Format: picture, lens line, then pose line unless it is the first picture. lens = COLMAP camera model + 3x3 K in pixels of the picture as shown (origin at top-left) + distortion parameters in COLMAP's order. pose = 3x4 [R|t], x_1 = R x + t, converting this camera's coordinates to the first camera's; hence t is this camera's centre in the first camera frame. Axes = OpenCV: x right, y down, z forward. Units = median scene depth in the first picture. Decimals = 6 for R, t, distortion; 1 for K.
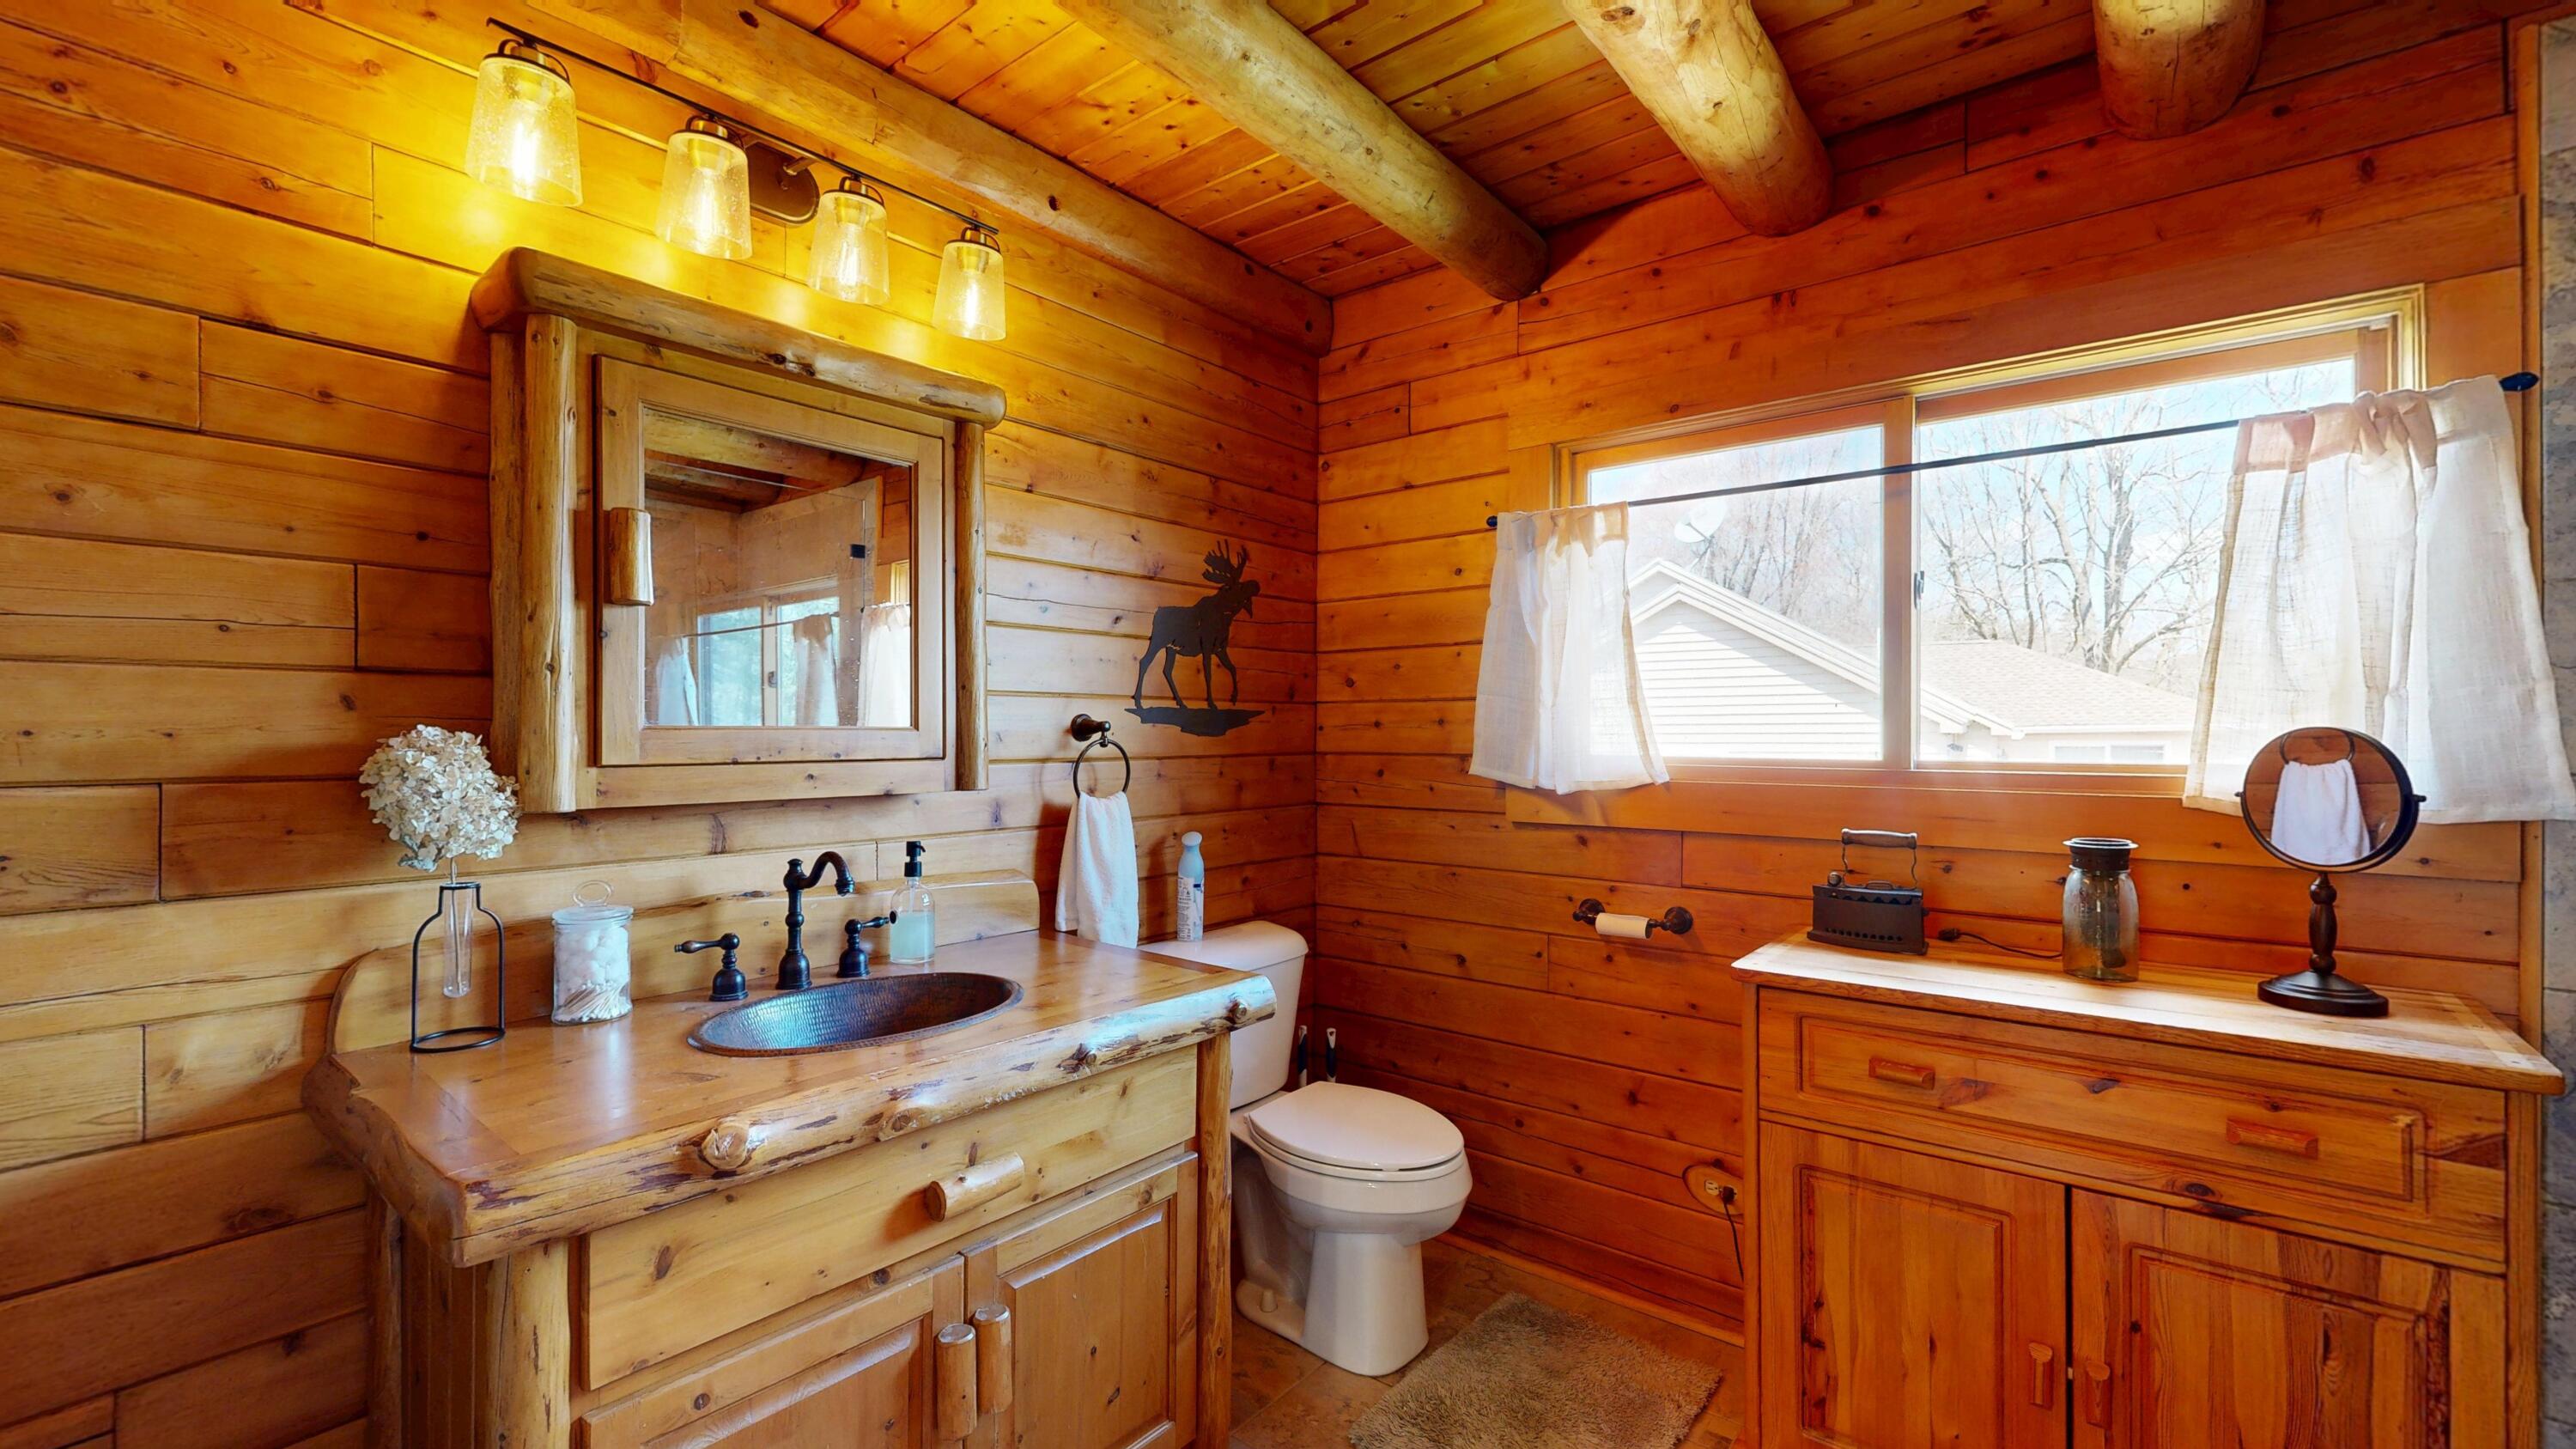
lens RADIAL K [[1070.2, 0, 1281.9], [0, 1070.2, 728.3], [0, 0, 1]] dist [-0.000857, 0.000057]
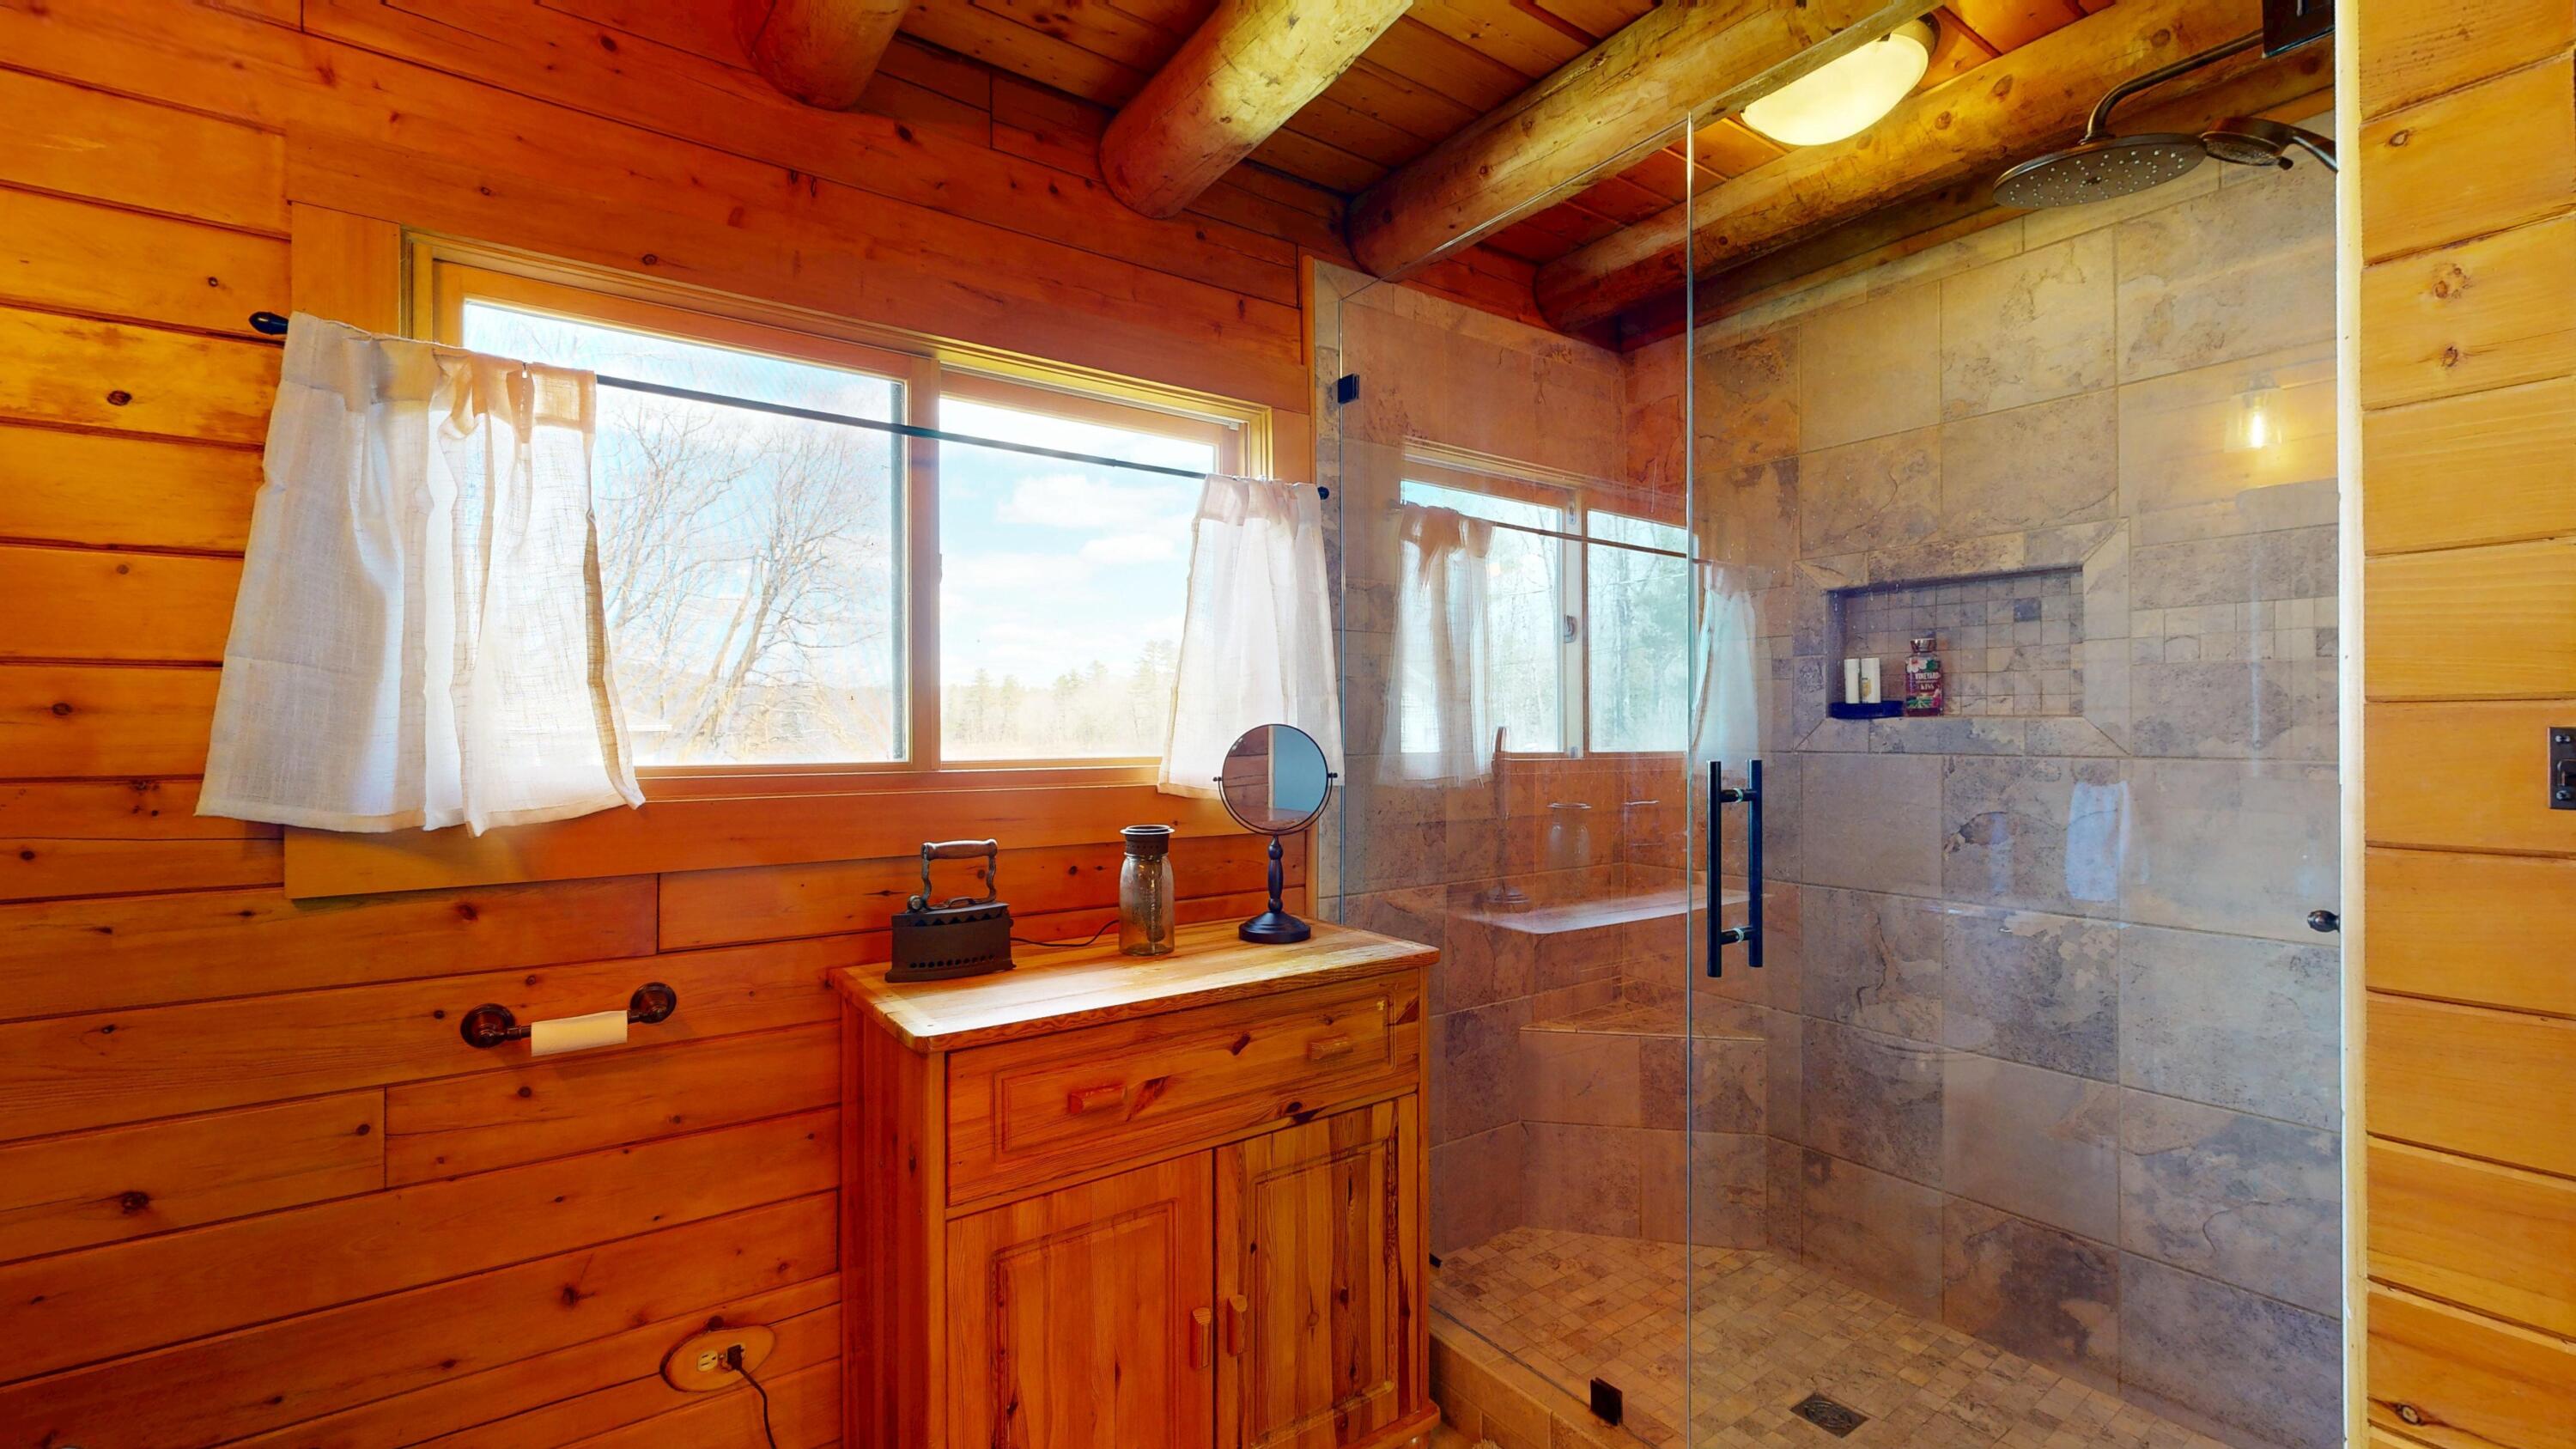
lens RADIAL K [[1070.2, 0, 1290.7], [0, 1070.2, 726.7], [0, 0, 1]] dist [-0.000857, 0.000057]
pose [[0.259265, 0.001903, 0.965804, -0.211973], [0.000542, 0.999998, -0.002116, 0.003545], [-0.965806, 0.001073, 0.259263, 0.473985]]
